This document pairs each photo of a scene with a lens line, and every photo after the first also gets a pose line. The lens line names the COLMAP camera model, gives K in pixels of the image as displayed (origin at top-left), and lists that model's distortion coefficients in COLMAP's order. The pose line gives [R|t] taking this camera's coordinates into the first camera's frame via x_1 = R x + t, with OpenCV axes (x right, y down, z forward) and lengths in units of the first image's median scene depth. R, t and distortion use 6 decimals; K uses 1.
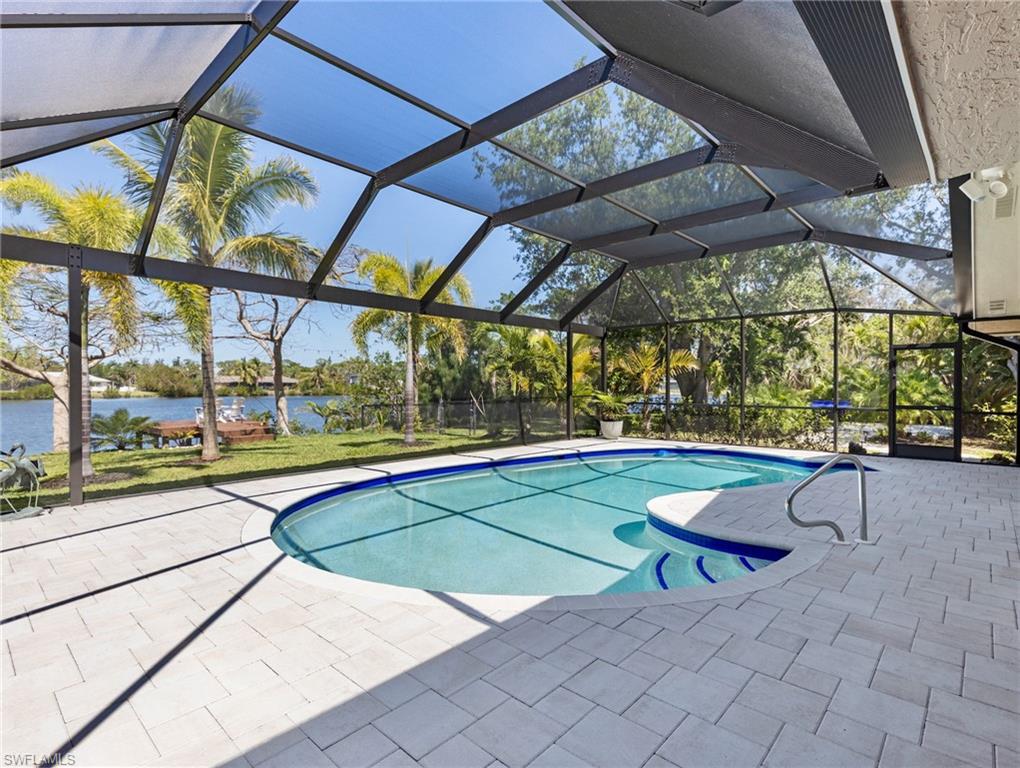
lens RADIAL K [[515.2, 0, 515.3], [0, 515.2, 378.4], [0, 0, 1]] dist [0.005299, -0.000320]
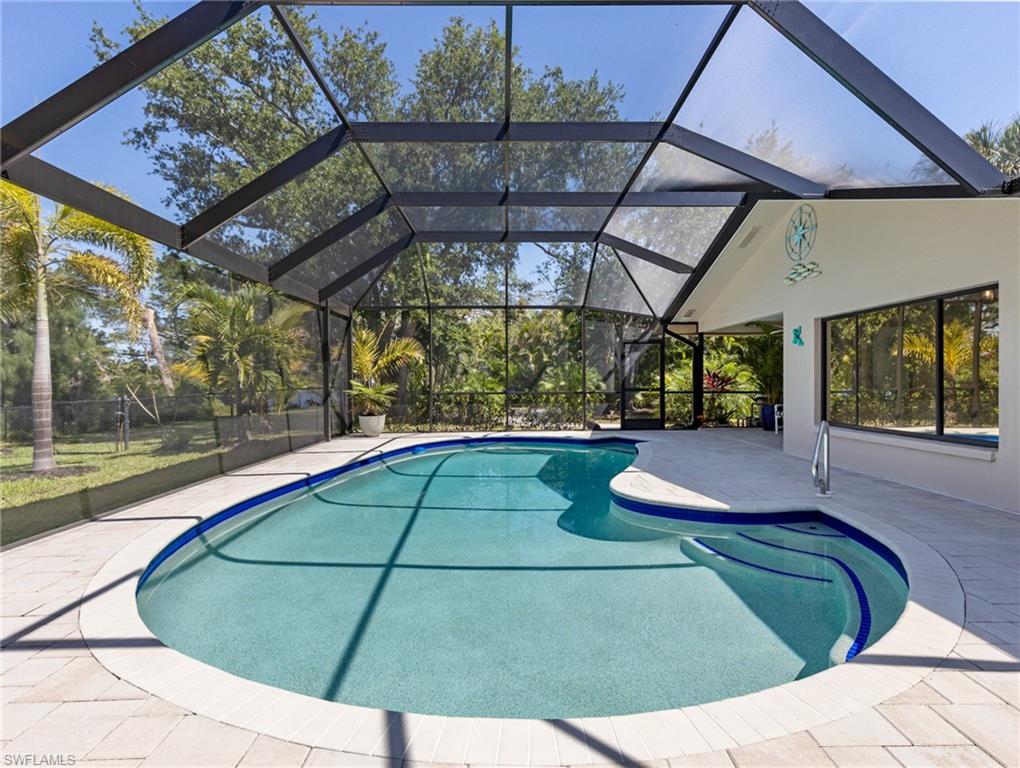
lens RADIAL K [[514.7, 0, 513.0], [0, 514.7, 386.9], [0, 0, 1]] dist [0.005032, -0.001521]
pose [[0.729279, -0.016564, 0.684016, -0.301975], [-0.000856, 0.999684, 0.025122, 0.017525], [-0.684216, -0.018907, 0.729034, 0.276600]]
